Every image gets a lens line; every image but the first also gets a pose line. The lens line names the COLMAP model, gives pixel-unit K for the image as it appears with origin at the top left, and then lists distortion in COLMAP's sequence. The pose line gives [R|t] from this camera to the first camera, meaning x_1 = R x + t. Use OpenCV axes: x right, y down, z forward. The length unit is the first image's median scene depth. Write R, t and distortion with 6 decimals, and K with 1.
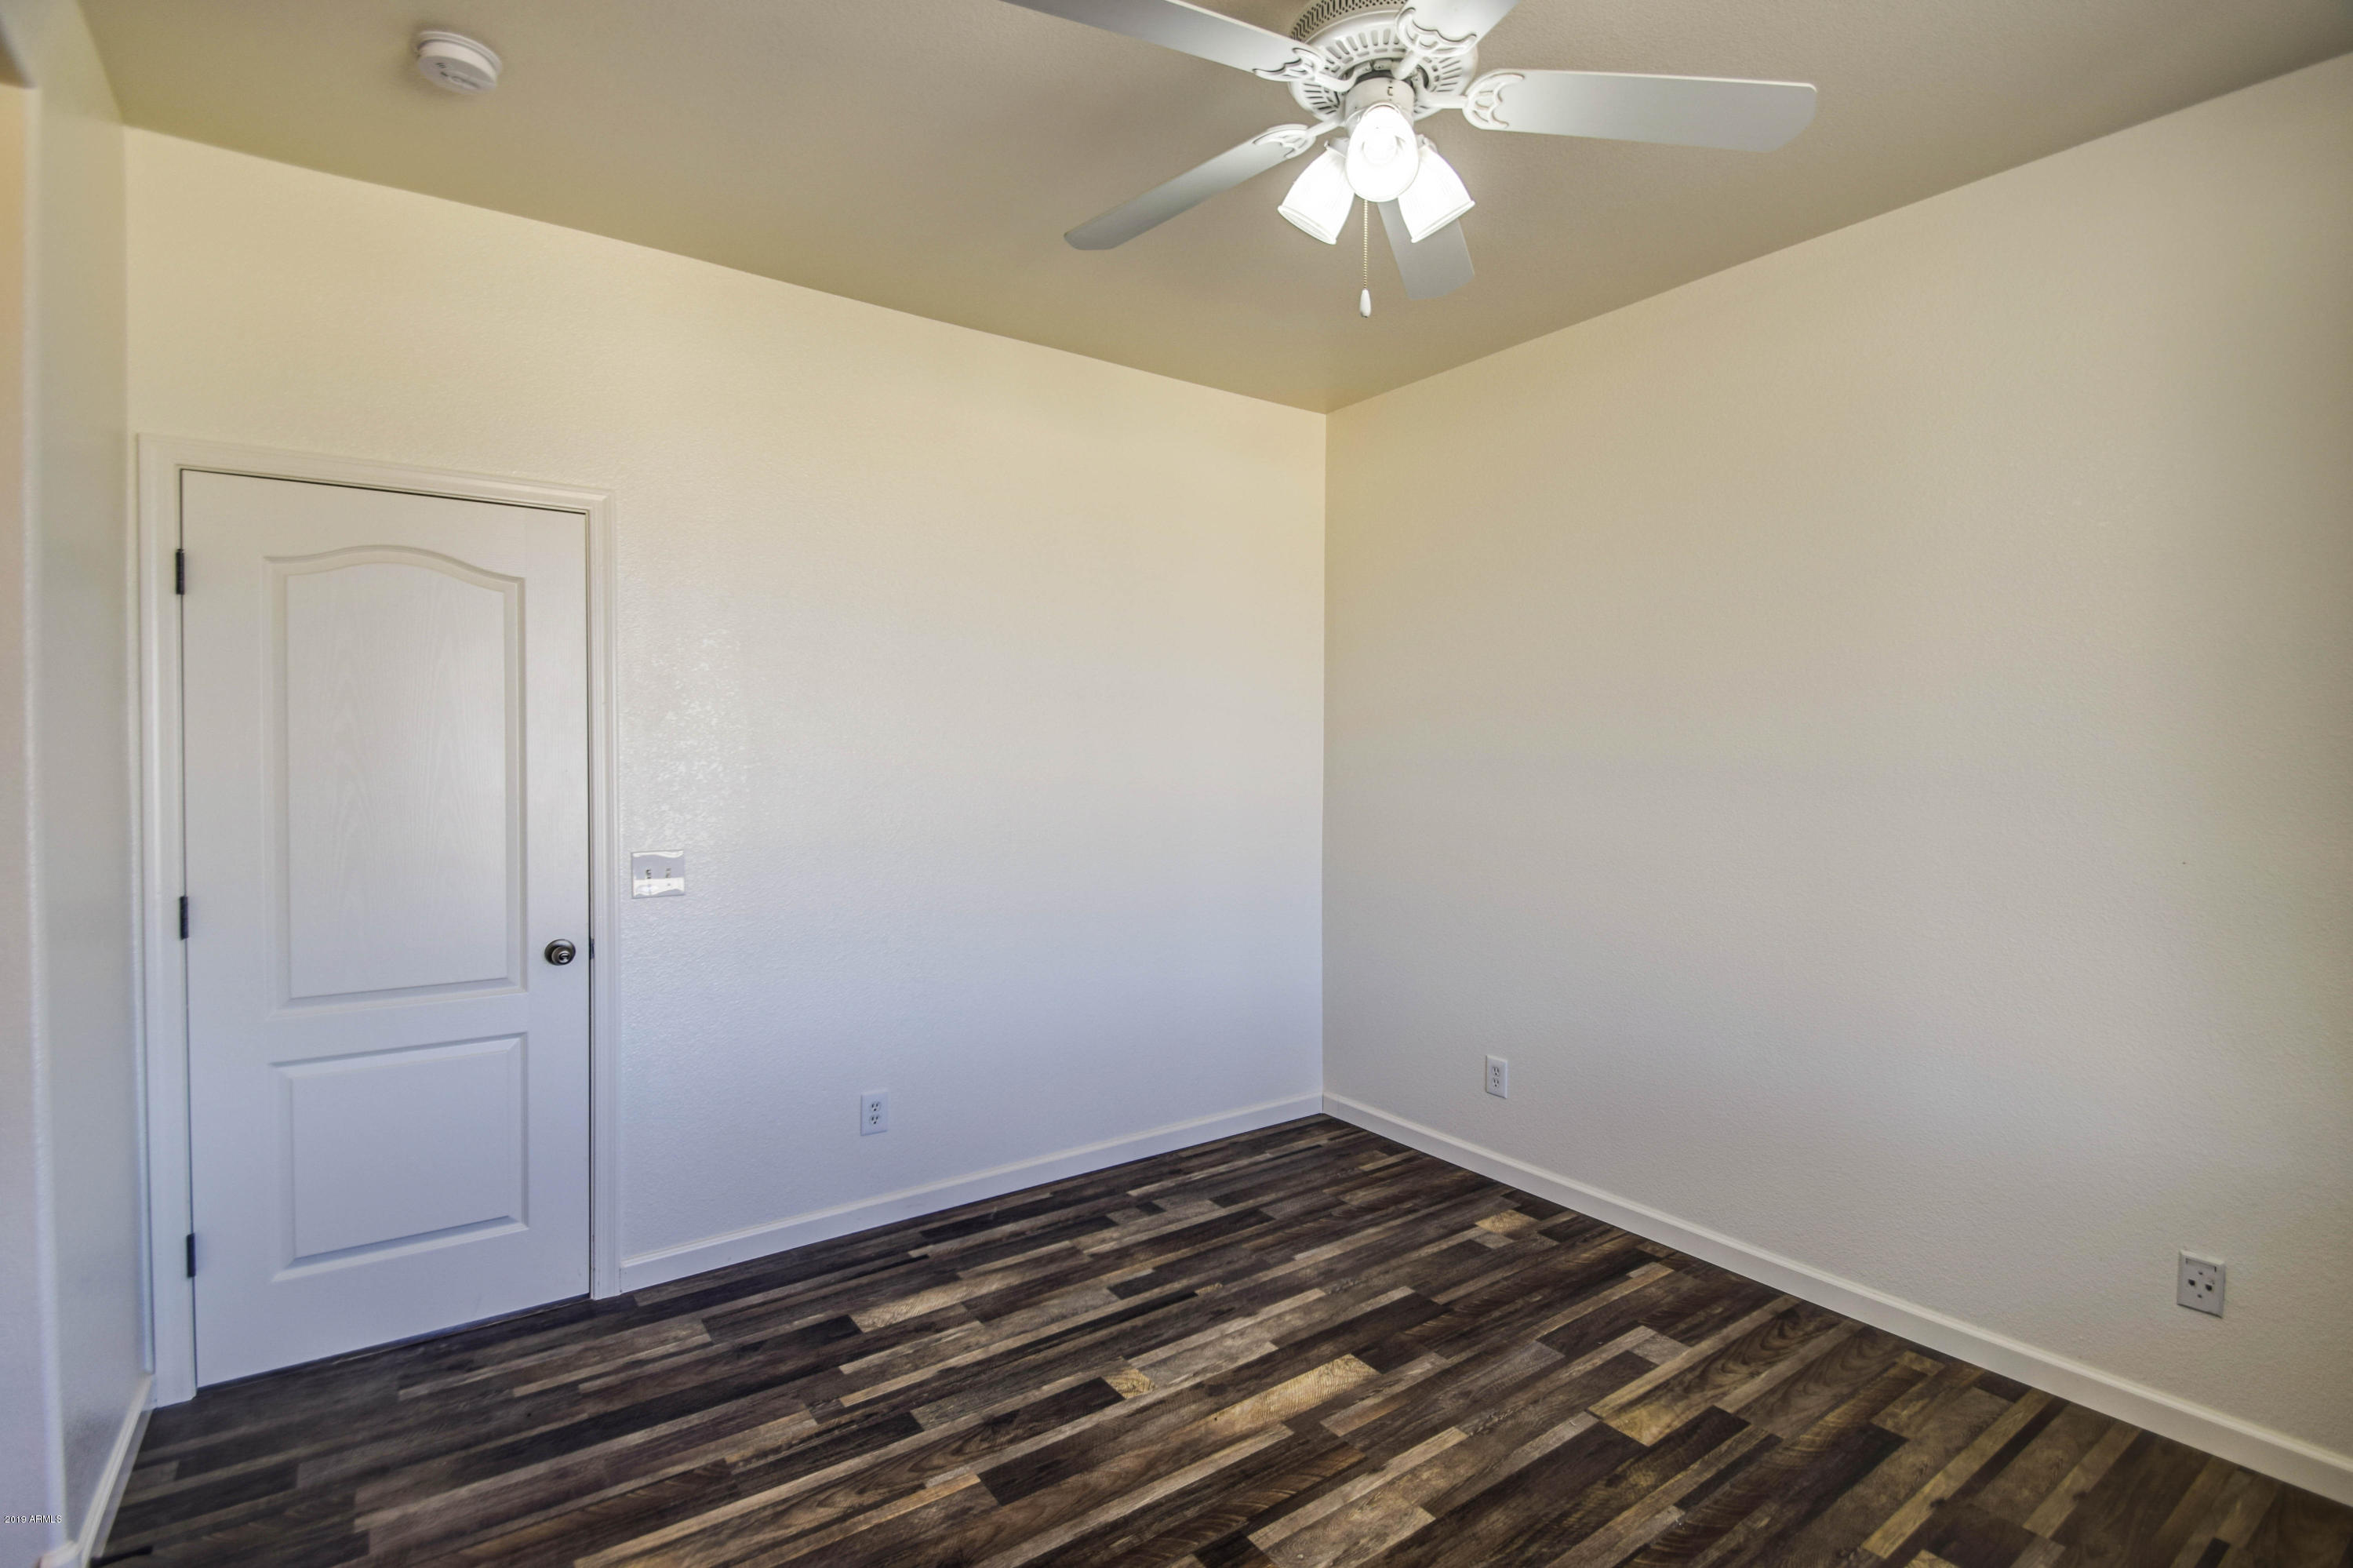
lens RADIAL K [[1068.5, 0, 1156.5], [0, 1068.5, 770.6], [0, 0, 1]] dist [0.009687, -0.009160]
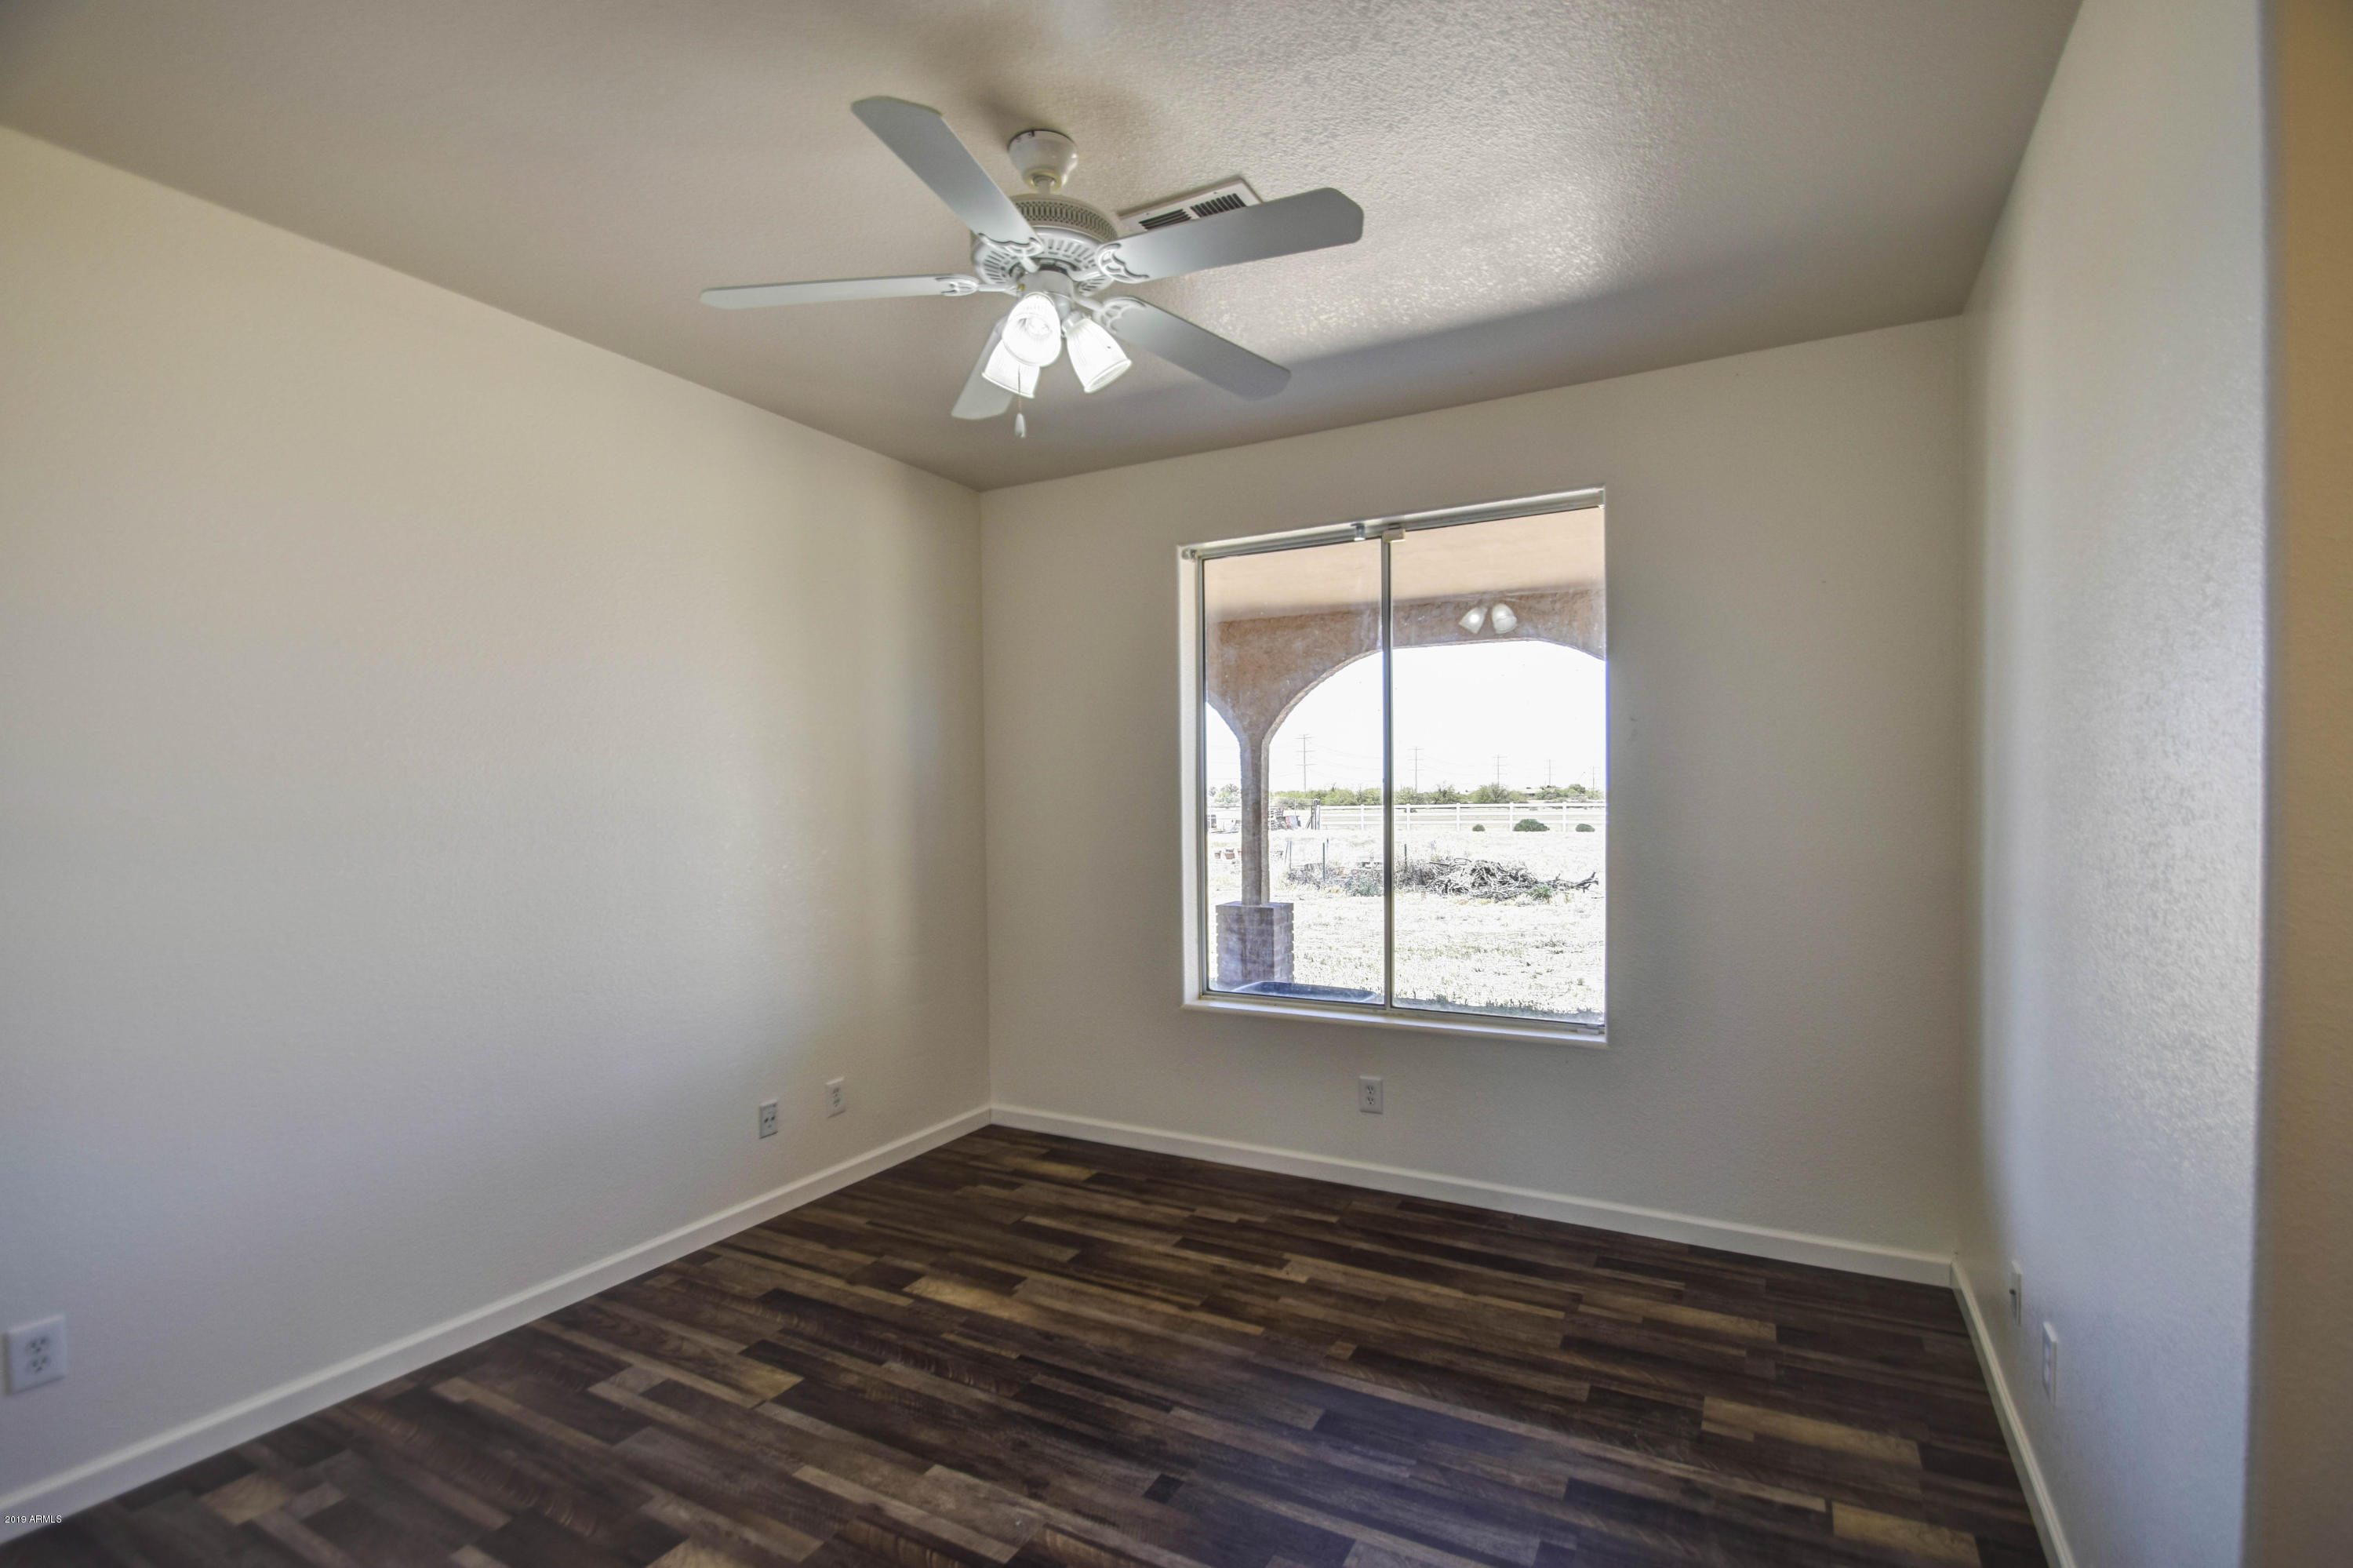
lens RADIAL K [[1068.5, 0, 1169.9], [0, 1068.5, 795.7], [0, 0, 1]] dist [0.009687, -0.009160]
pose [[-0.424814, 0.002451, 0.905277, -0.755400], [0.021517, 0.999741, 0.007390, -0.024578], [-0.905025, 0.022618, -0.424756, 1.047443]]
